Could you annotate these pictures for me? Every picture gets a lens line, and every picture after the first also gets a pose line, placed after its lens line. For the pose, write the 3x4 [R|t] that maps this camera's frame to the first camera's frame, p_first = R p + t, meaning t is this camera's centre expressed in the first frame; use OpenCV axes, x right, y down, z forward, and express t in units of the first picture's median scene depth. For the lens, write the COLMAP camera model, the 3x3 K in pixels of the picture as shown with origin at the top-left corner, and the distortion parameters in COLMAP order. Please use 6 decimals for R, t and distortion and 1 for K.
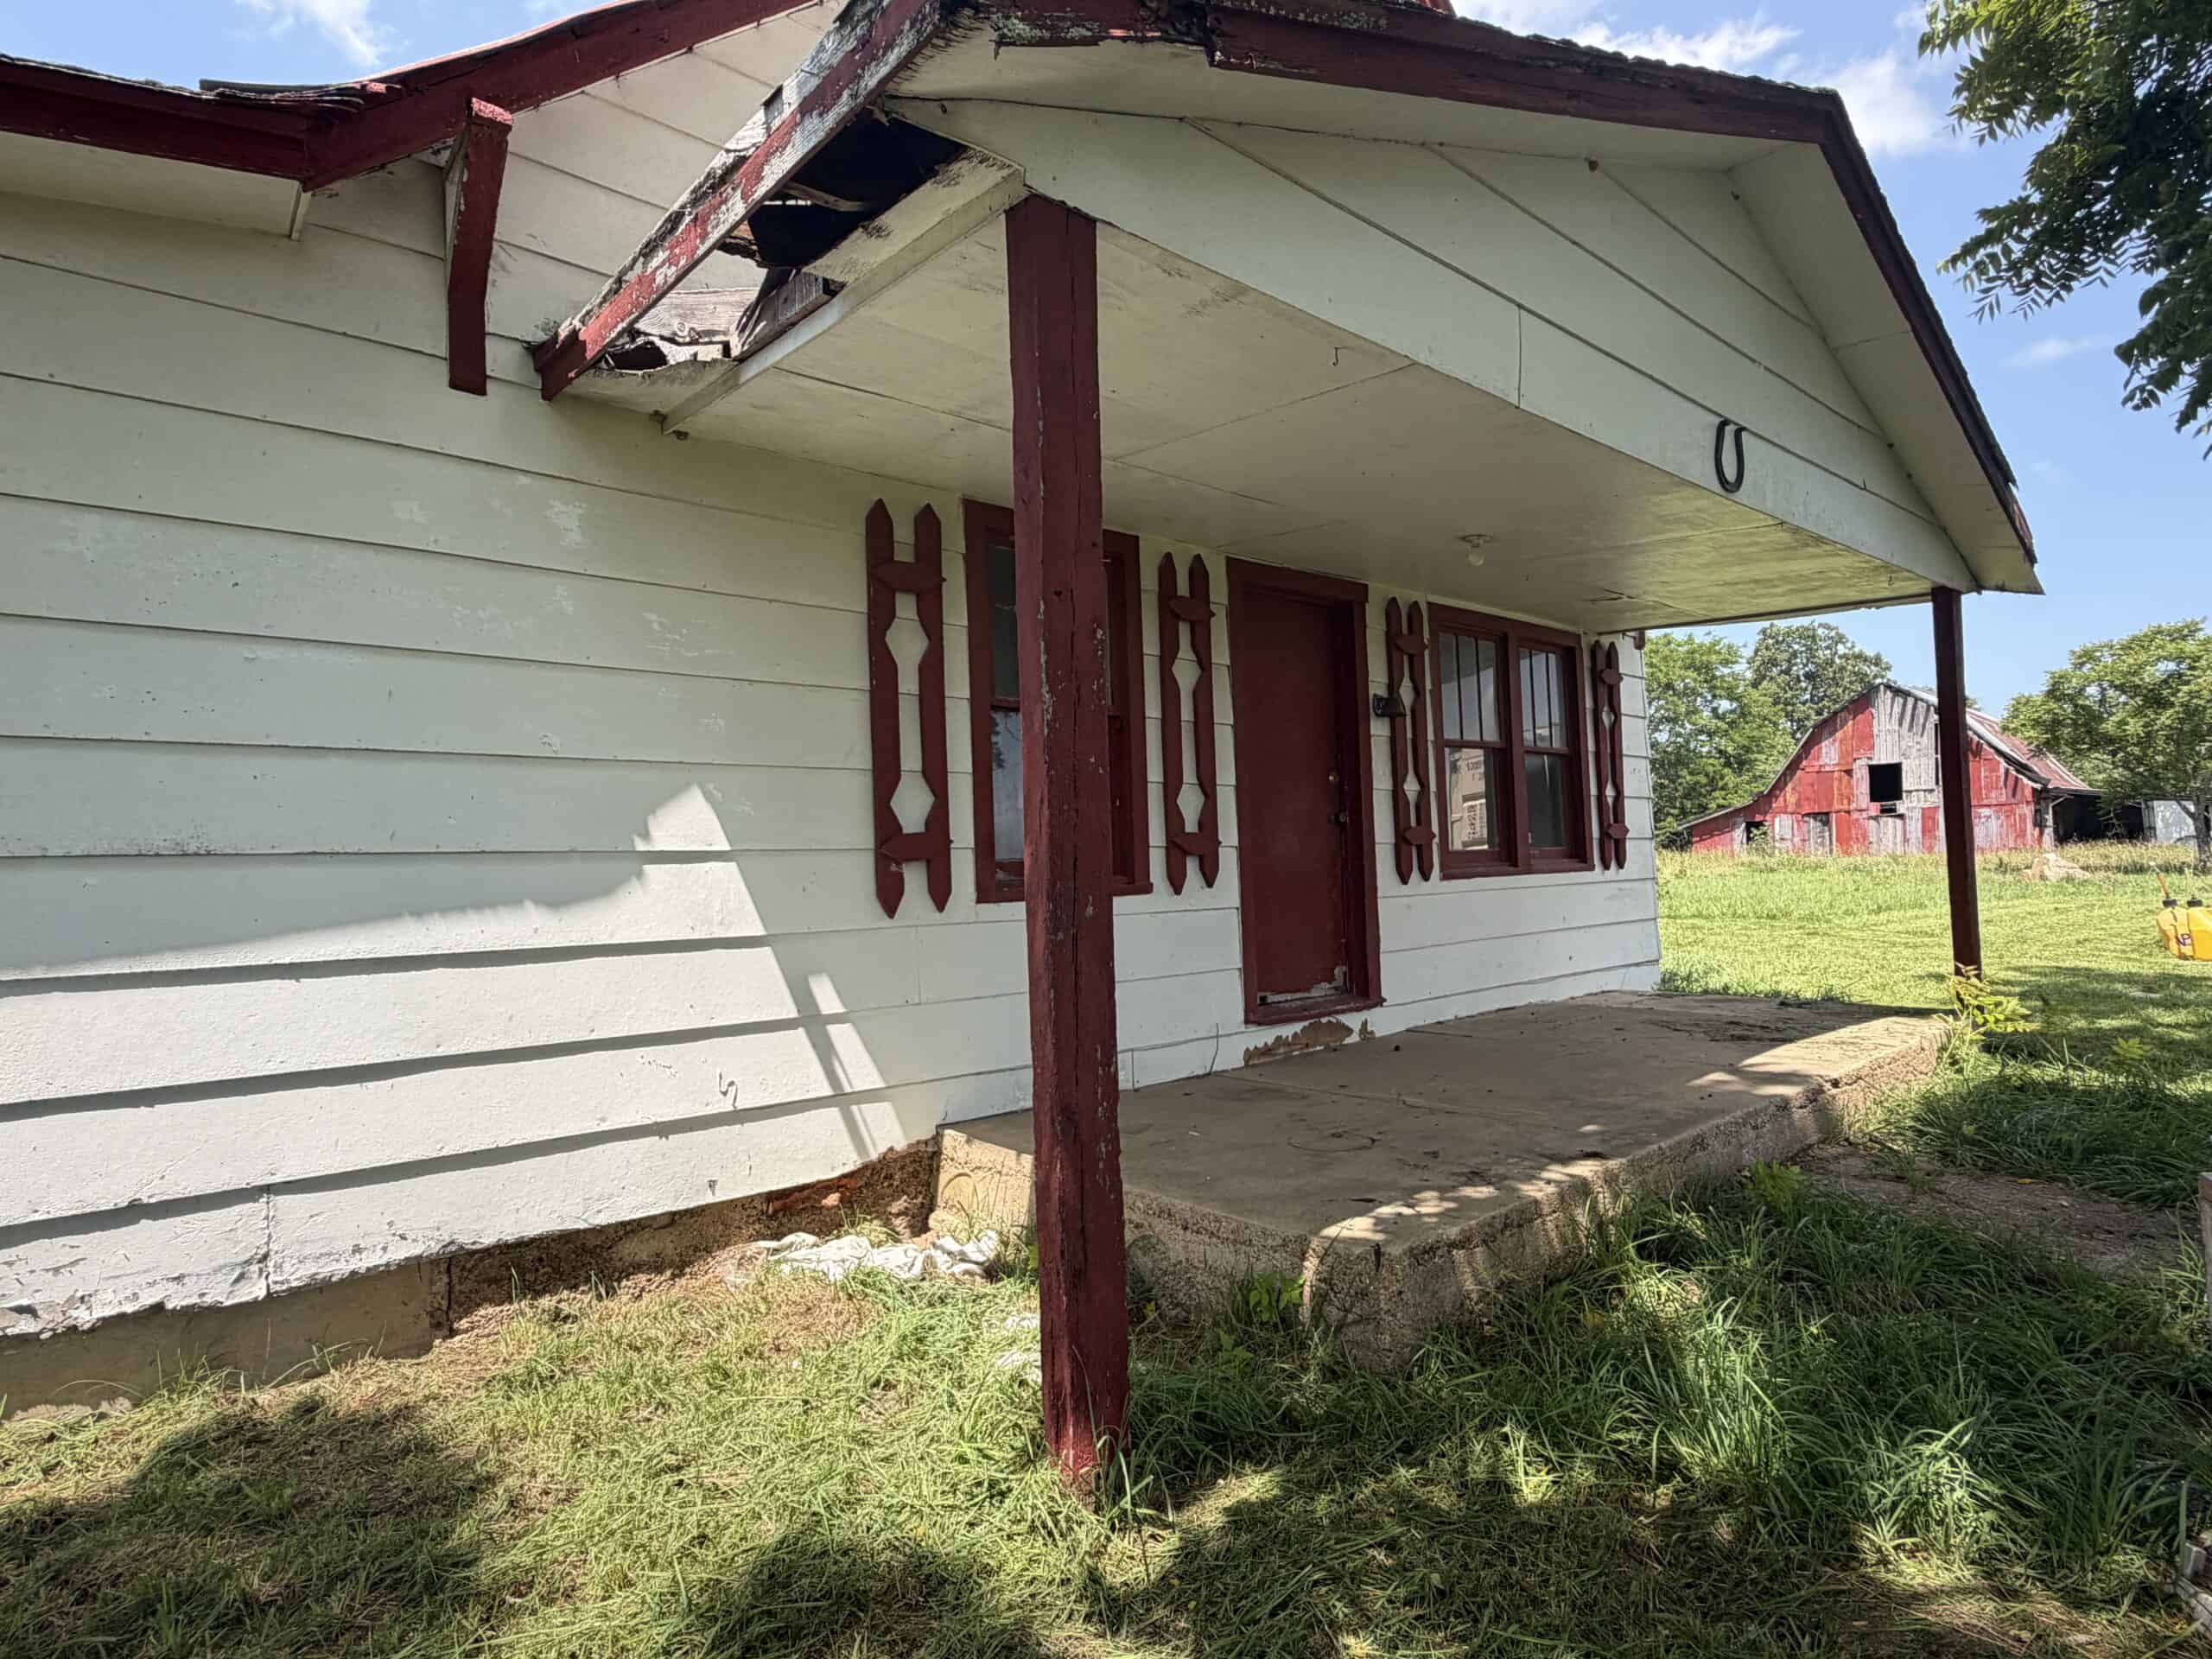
lens RADIAL K [[1105.3, 0, 1107.7], [0, 1105.3, 832.8], [0, 0, 1]] dist [0.004389, -0.000440]
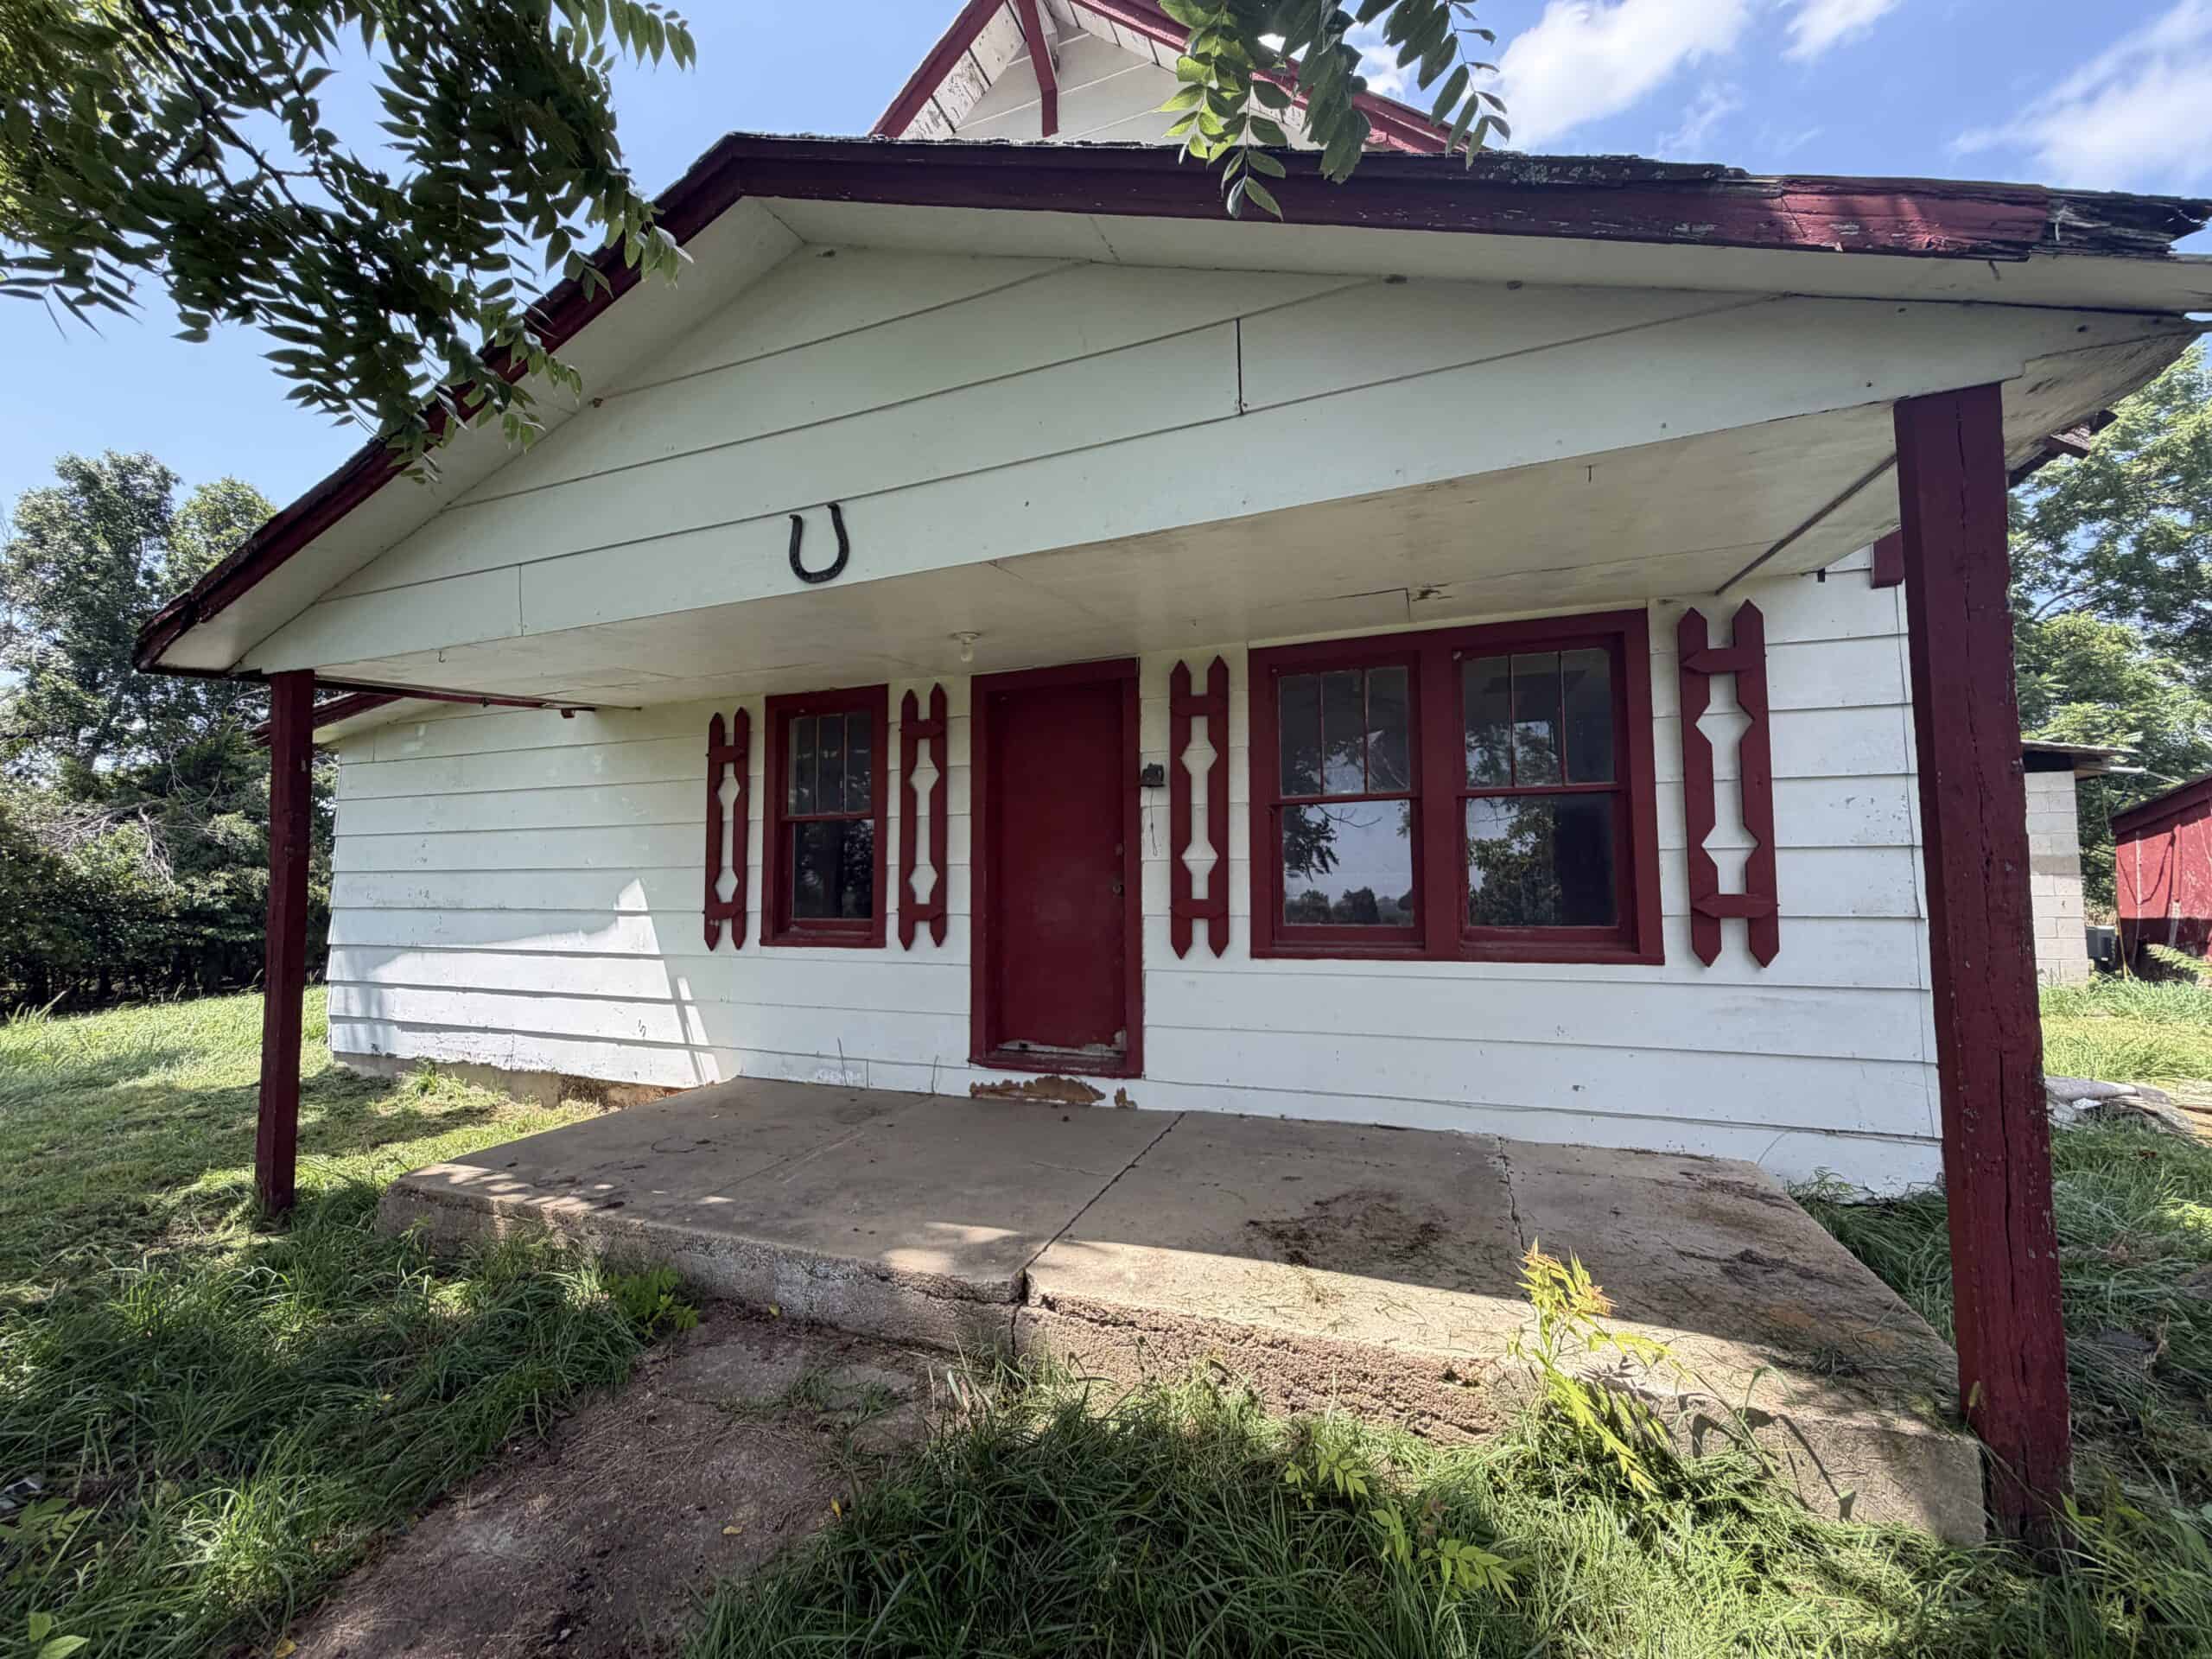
lens RADIAL K [[856.6, 0, 1097.2], [0, 856.6, 835.7], [0, 0, 1]] dist [-0.004283, 0.000184]
pose [[0.512637, -0.018473, -0.858407, 1.052865], [0.021003, 0.999739, -0.008971, -0.066319], [0.858349, -0.013430, 0.512891, 0.674927]]
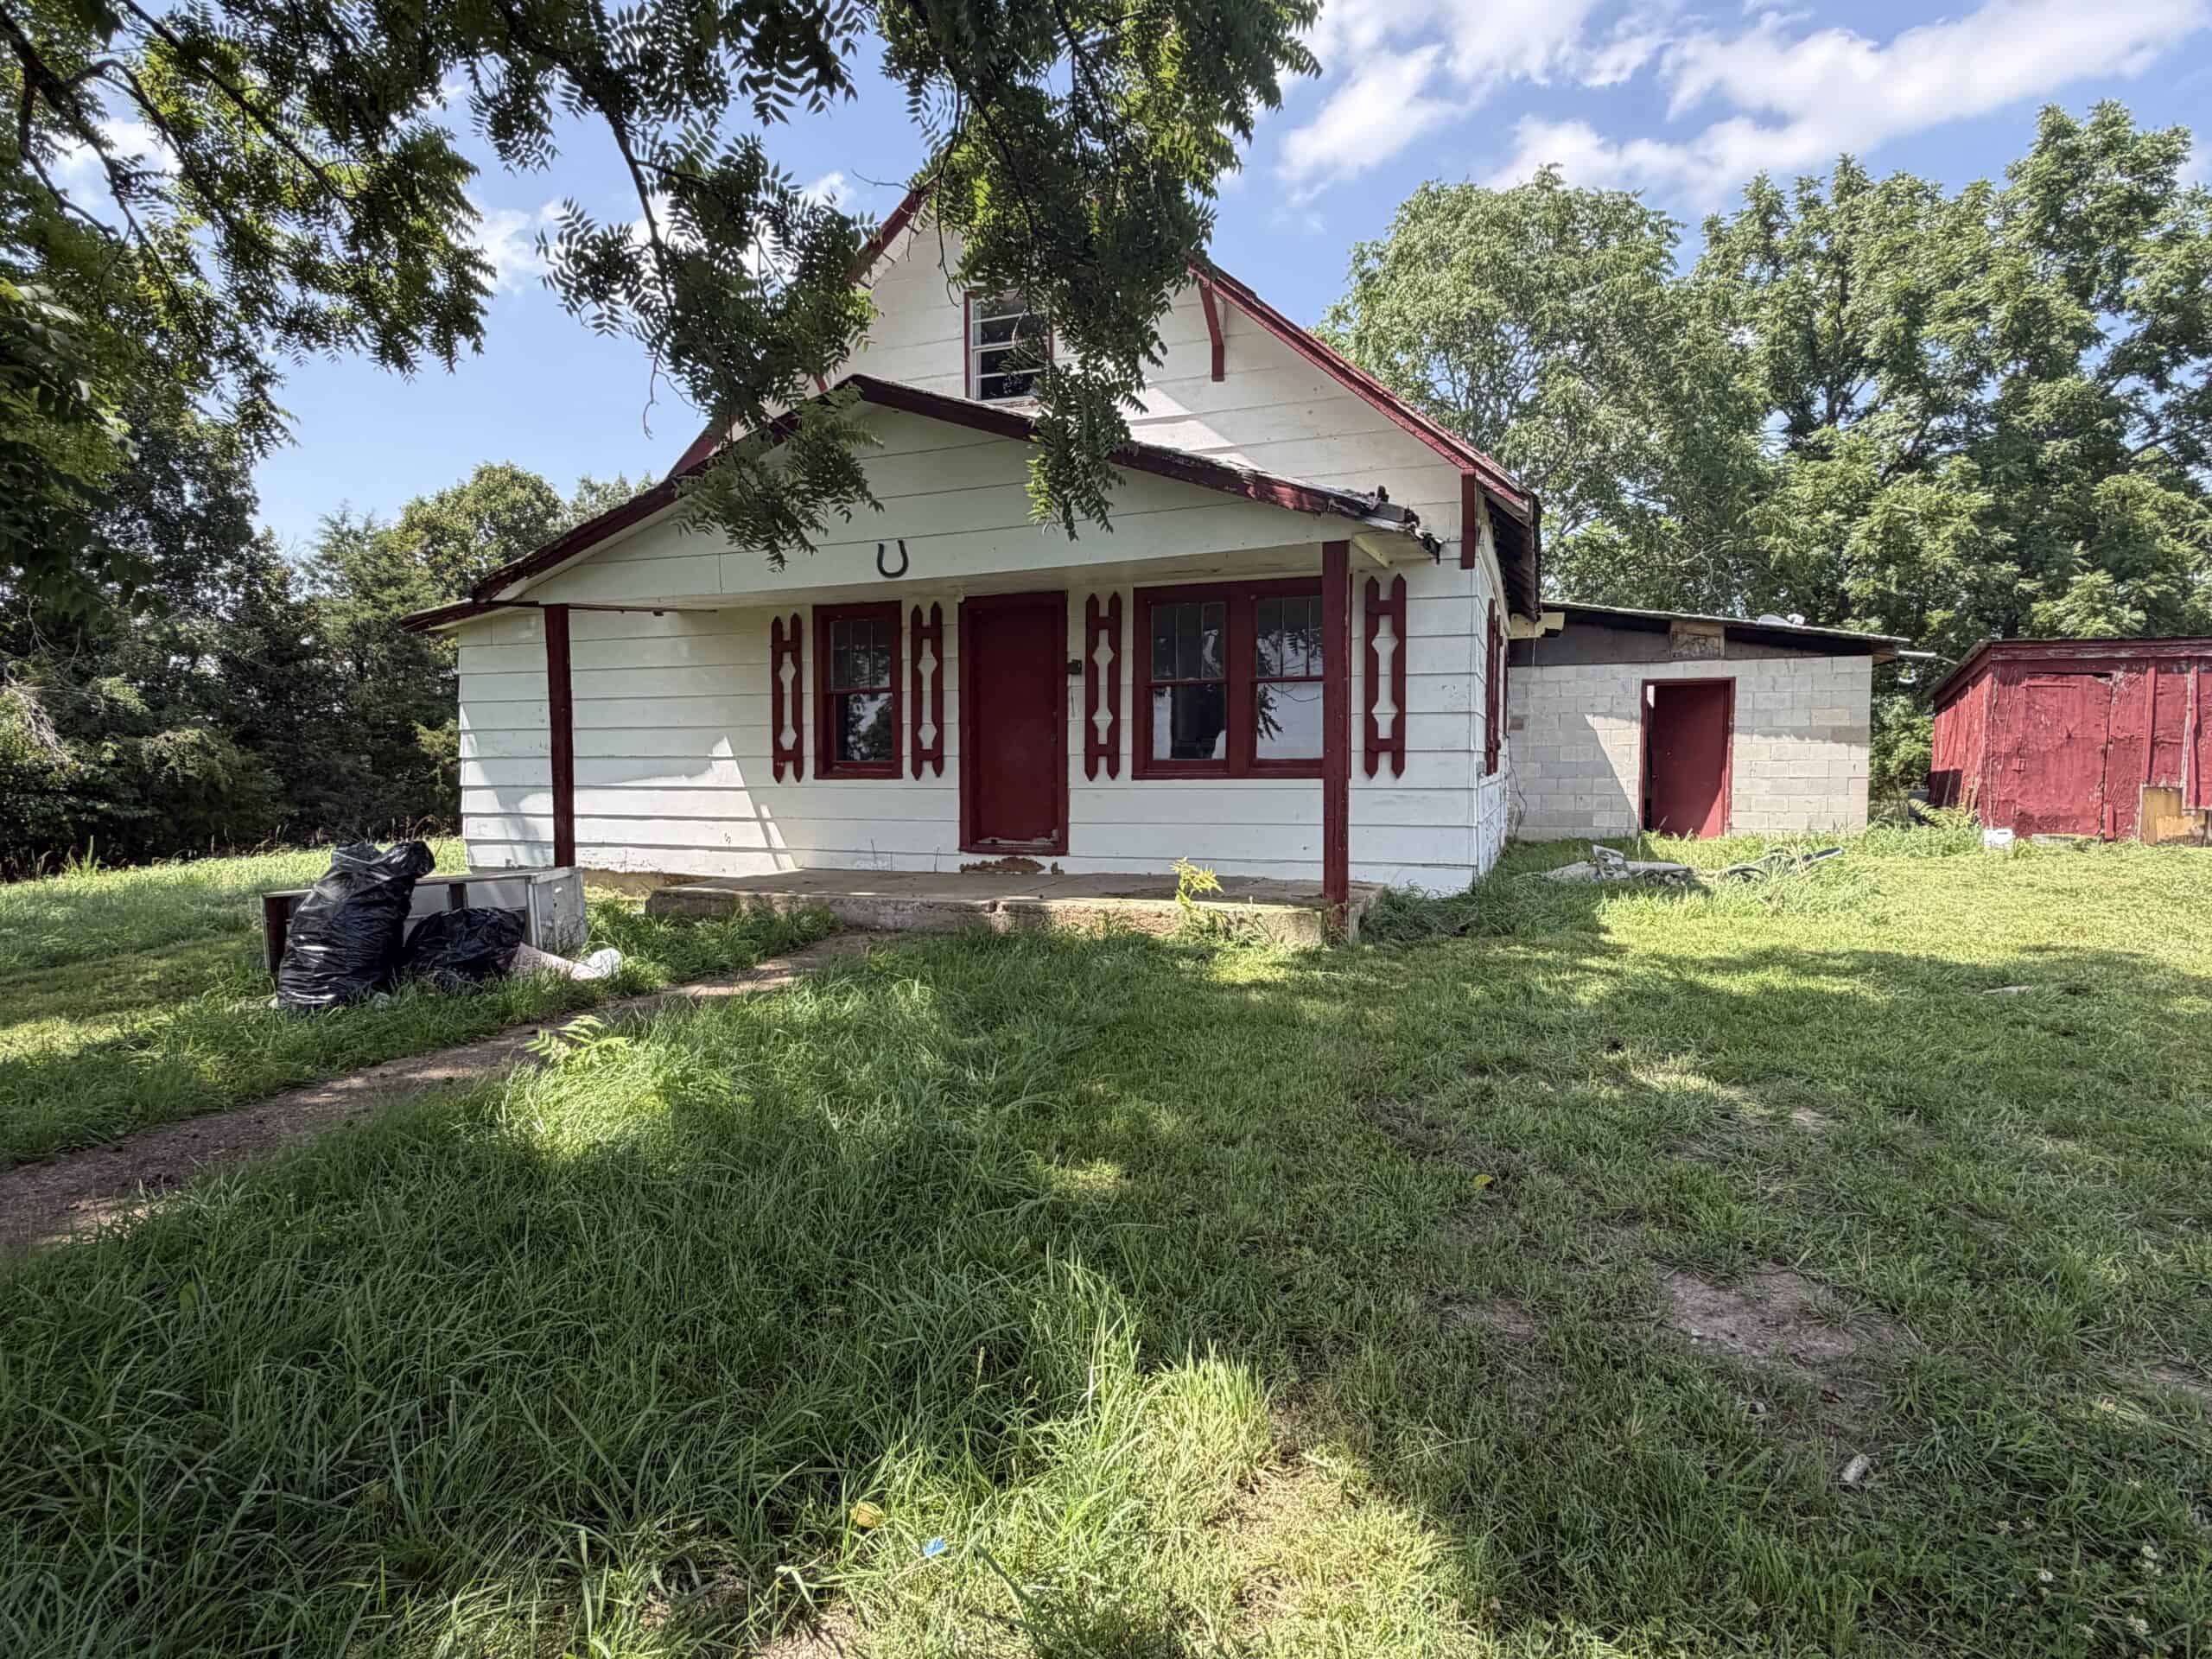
lens RADIAL K [[1164.7, 0, 1102.5], [0, 1164.7, 828.0], [0, 0, 1]] dist [-0.001060, -0.000476]
pose [[0.518780, 0.072381, -0.851838, 2.029394], [0.015669, 0.995437, 0.094126, -0.050371], [0.854764, -0.062178, 0.515279, 0.199297]]
